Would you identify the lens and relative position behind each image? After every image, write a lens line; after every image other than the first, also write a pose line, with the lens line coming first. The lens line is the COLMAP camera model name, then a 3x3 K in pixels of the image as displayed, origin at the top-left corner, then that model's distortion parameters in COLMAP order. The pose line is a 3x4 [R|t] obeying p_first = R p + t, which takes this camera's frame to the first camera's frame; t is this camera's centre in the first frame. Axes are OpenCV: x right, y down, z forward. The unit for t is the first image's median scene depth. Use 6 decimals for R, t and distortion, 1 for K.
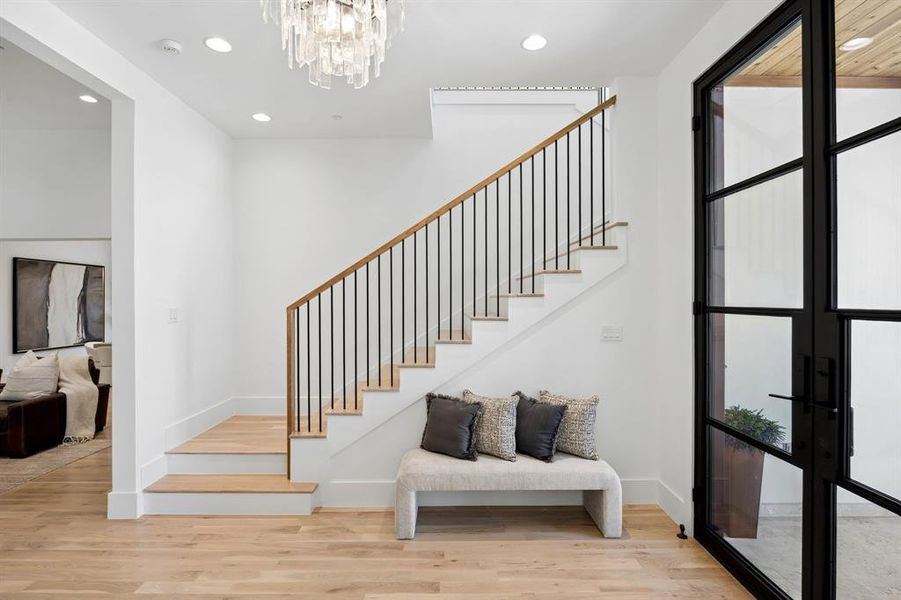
lens RADIAL K [[424.0, 0, 454.9], [0, 424.0, 298.9], [0, 0, 1]] dist [-0.004586, 0.000135]
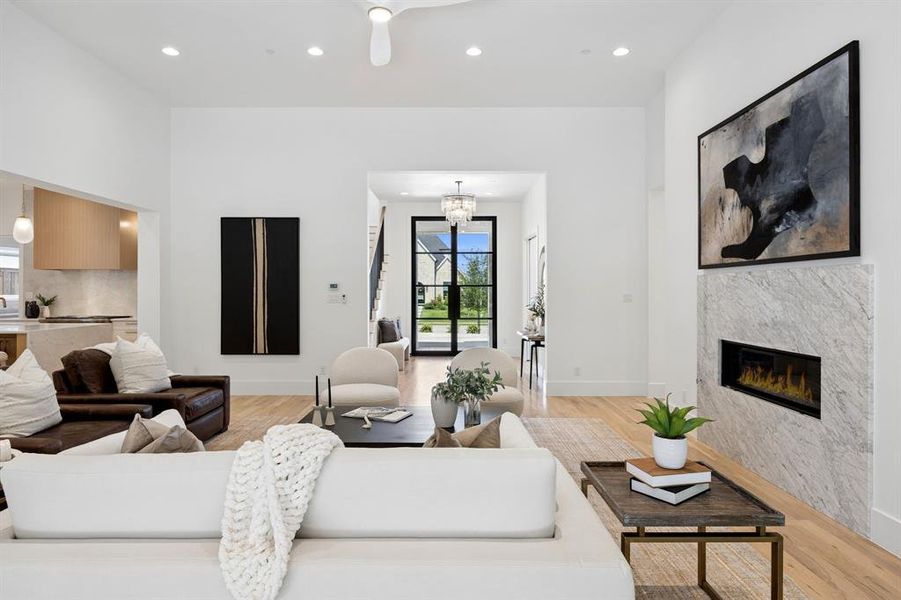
lens RADIAL K [[510.1, 0, 434.1], [0, 510.1, 285.8], [0, 0, 1]] dist [-0.009773, 0.000143]
pose [[0.035470, 0.012016, 0.999299, -1.016195], [-0.002699, 0.999925, -0.011928, 0.021212], [-0.999367, -0.002274, 0.035499, 0.207618]]
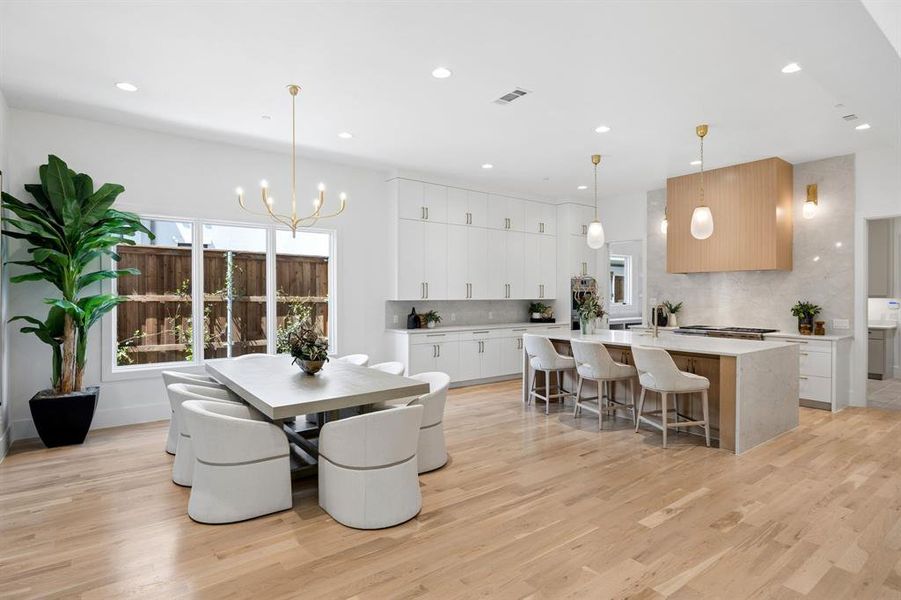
lens RADIAL K [[467.2, 0, 451.5], [0, 467.2, 297.4], [0, 0, 1]] dist [-0.004895, -0.000558]
pose [[0.812530, -0.000310, 0.582920, -0.850963], [-0.004480, 0.999967, 0.006776, 0.018204], [-0.582903, -0.008117, 0.812502, 0.567862]]
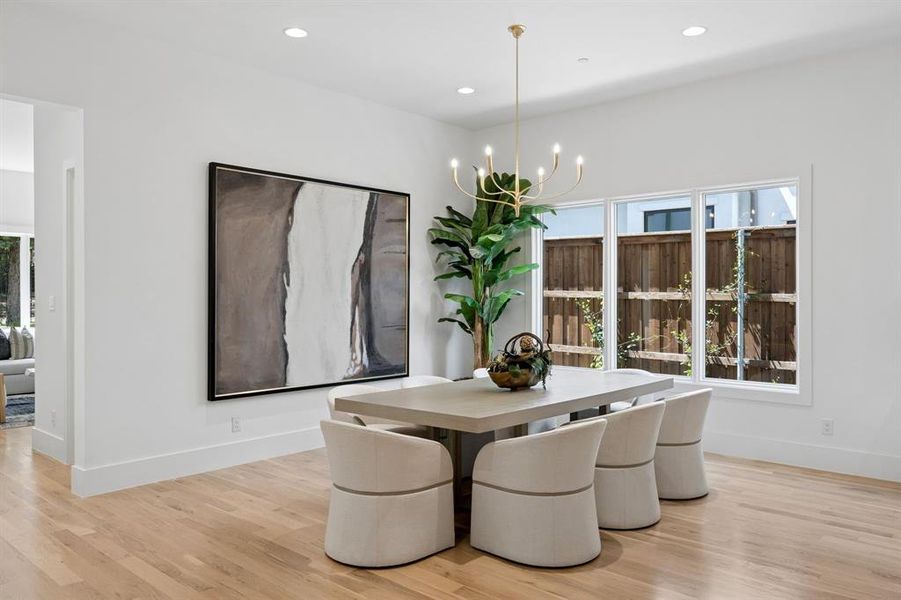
lens RADIAL K [[674.8, 0, 456.1], [0, 674.8, 298.4], [0, 0, 1]] dist [0.021073, 0.000404]
pose [[0.730854, 0.008629, -0.682479, -0.381489], [-0.002463, 0.999947, 0.010005, 0.021911], [0.682529, -0.005632, 0.730837, 0.611620]]
